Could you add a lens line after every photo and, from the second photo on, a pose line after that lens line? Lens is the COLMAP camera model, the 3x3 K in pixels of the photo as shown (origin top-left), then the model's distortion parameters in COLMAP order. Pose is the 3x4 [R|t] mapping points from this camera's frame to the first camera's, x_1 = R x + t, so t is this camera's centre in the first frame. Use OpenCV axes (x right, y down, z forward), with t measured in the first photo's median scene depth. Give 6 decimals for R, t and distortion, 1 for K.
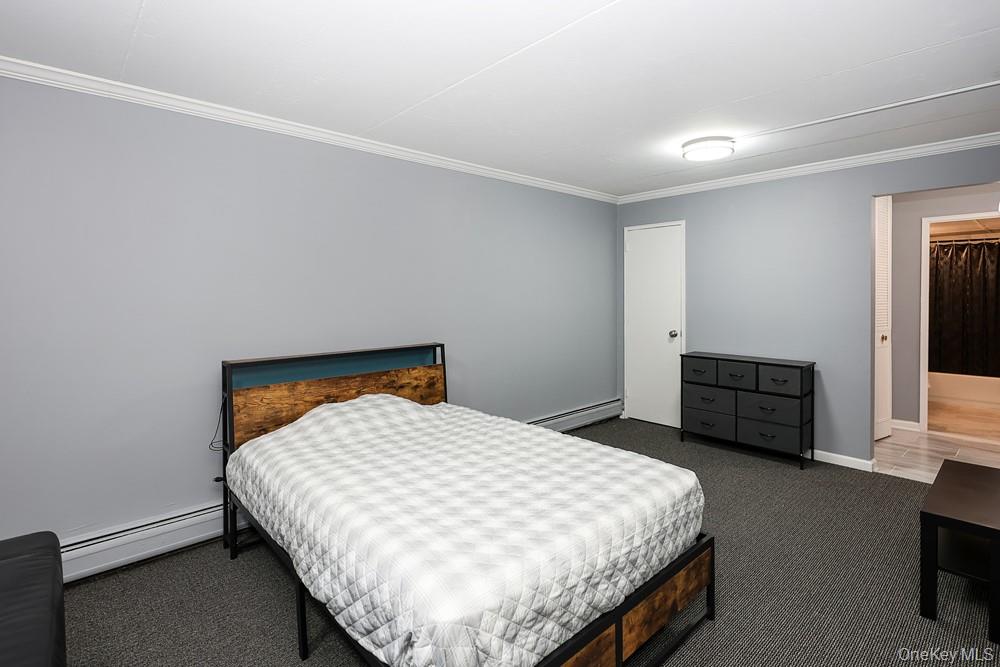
lens RADIAL K [[484.1, 0, 500.0], [0, 484.1, 296.0], [0, 0, 1]] dist [-0.001773, 0.000008]
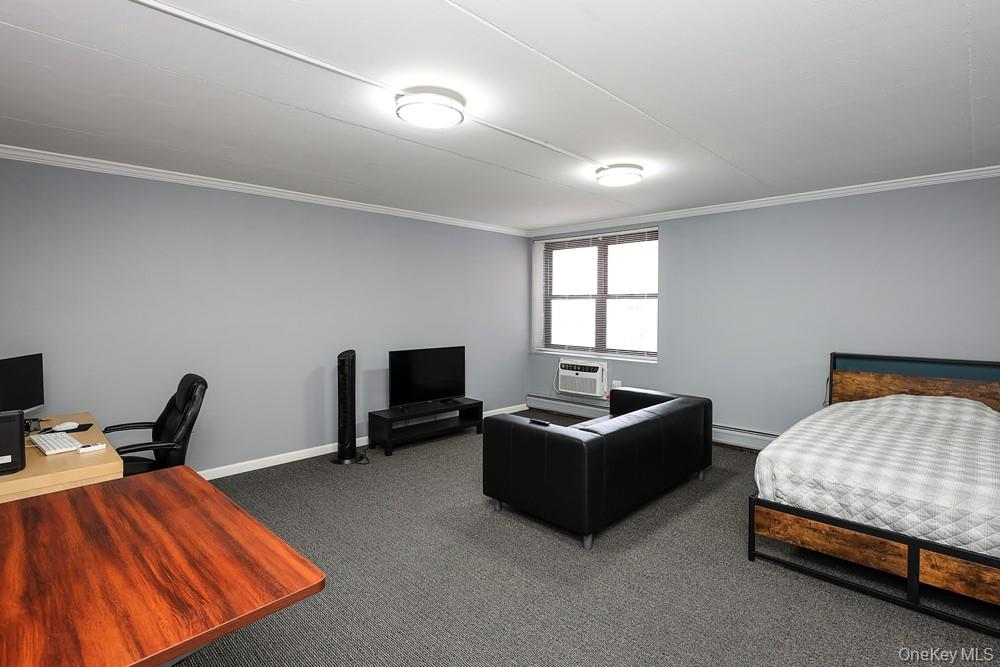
lens RADIAL K [[477.2, 0, 497.5], [0, 477.2, 317.9], [0, 0, 1]] dist [-0.014075, 0.000253]
pose [[0.037500, 0.023127, -0.999029, 0.867853], [-0.010928, 0.999682, 0.022732, 0.002925], [0.999237, 0.010065, 0.037740, -0.133817]]
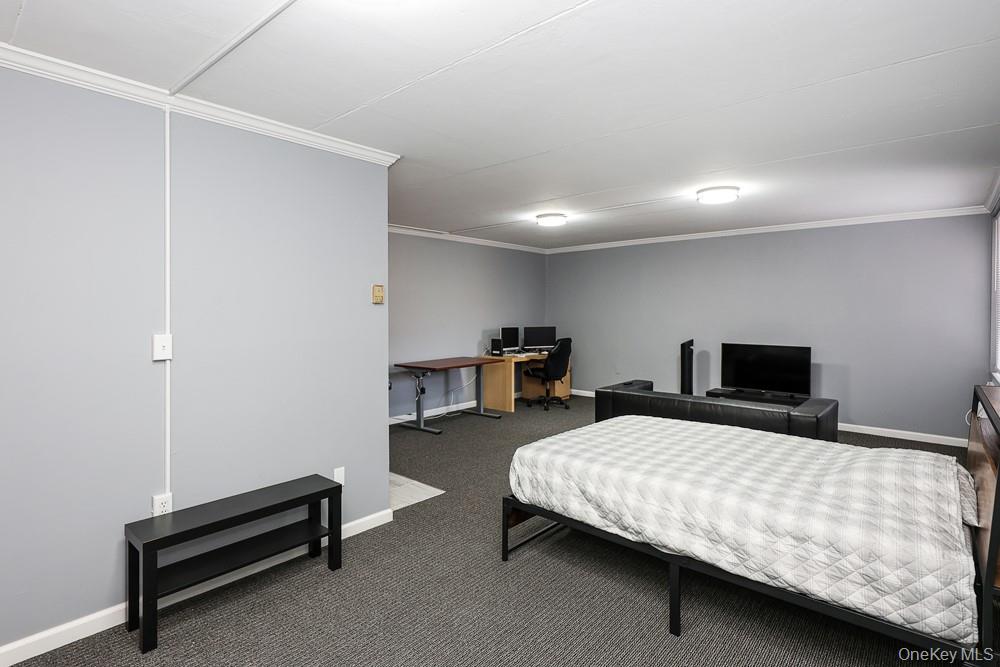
lens RADIAL K [[506.6, 0, 498.4], [0, 506.6, 305.7], [0, 0, 1]] dist [0.000707, -0.000230]
pose [[-0.993509, 0.005084, -0.113640, 0.455761], [0.004129, 0.999954, 0.008640, -0.033850], [0.113679, 0.008115, -0.993484, 1.773943]]
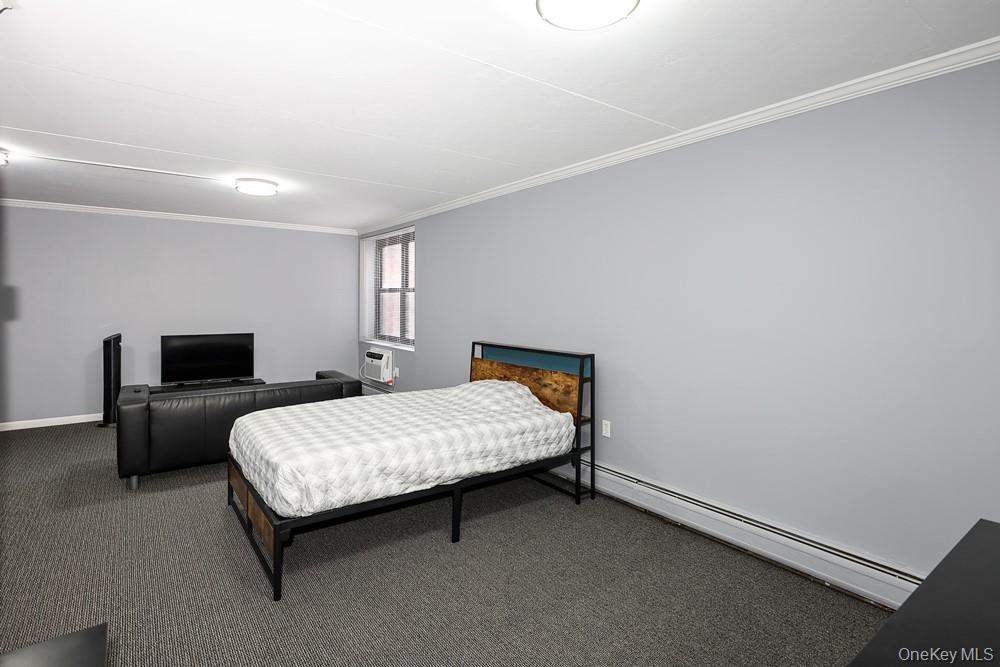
lens RADIAL K [[506.6, 0, 498.4], [0, 506.6, 305.7], [0, 0, 1]] dist [0.000707, -0.000230]
pose [[-0.099114, 0.012493, -0.994998, 1.147999], [-0.016222, 0.999768, 0.014169, -0.015703], [0.994944, 0.017545, -0.098889, 1.177505]]
